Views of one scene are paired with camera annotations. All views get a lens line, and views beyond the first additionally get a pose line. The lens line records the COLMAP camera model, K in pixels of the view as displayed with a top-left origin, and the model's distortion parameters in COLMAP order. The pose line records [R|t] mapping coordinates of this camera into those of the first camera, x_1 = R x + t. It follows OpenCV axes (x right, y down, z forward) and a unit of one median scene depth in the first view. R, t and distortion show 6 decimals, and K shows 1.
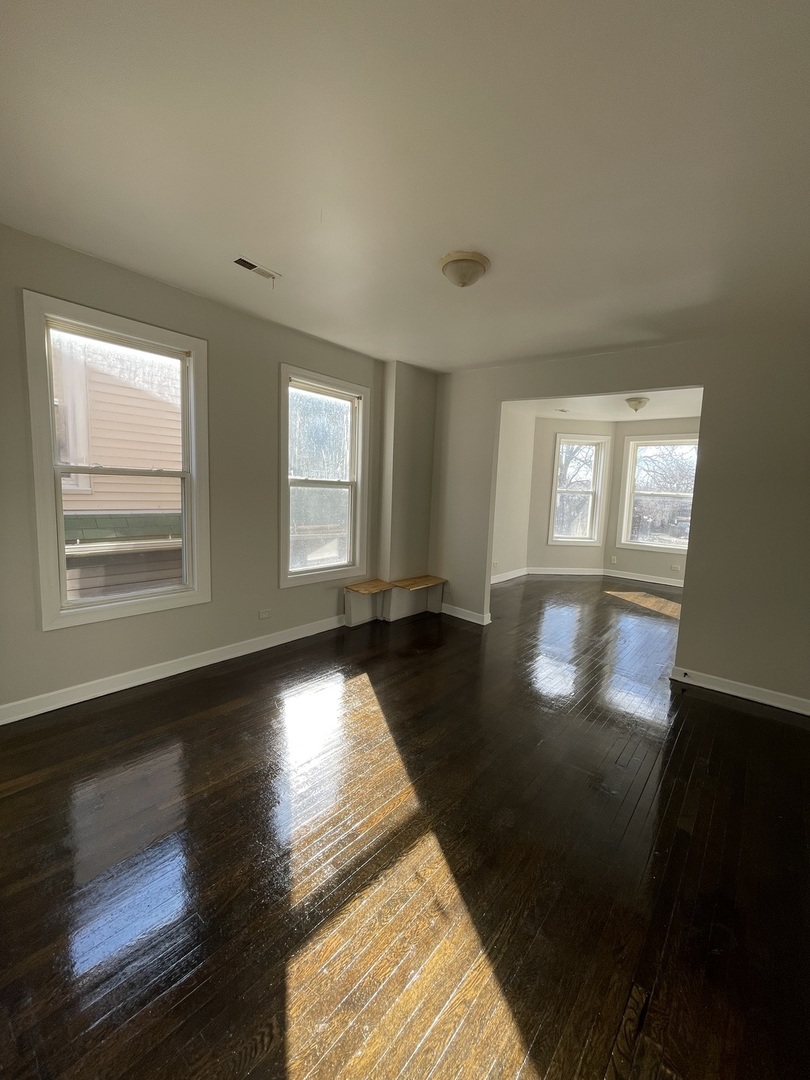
lens RADIAL K [[435.3, 0, 404.5], [0, 435.3, 536.8], [0, 0, 1]] dist [0.000655, 0.000025]
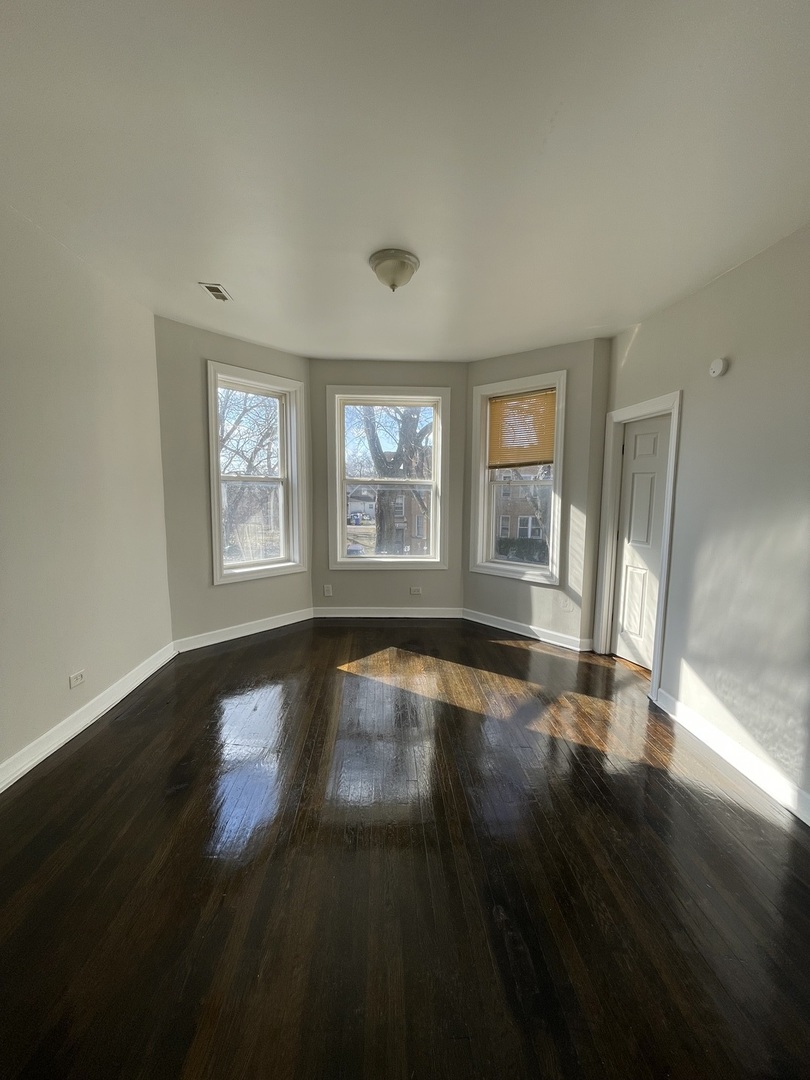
lens RADIAL K [[435.3, 0, 404.5], [0, 435.3, 536.8], [0, 0, 1]] dist [0.000655, 0.000025]
pose [[0.727951, -0.104769, 0.677577, 0.156275], [0.092766, 0.994219, 0.054066, -0.045215], [-0.679324, 0.023499, 0.733462, 0.486293]]
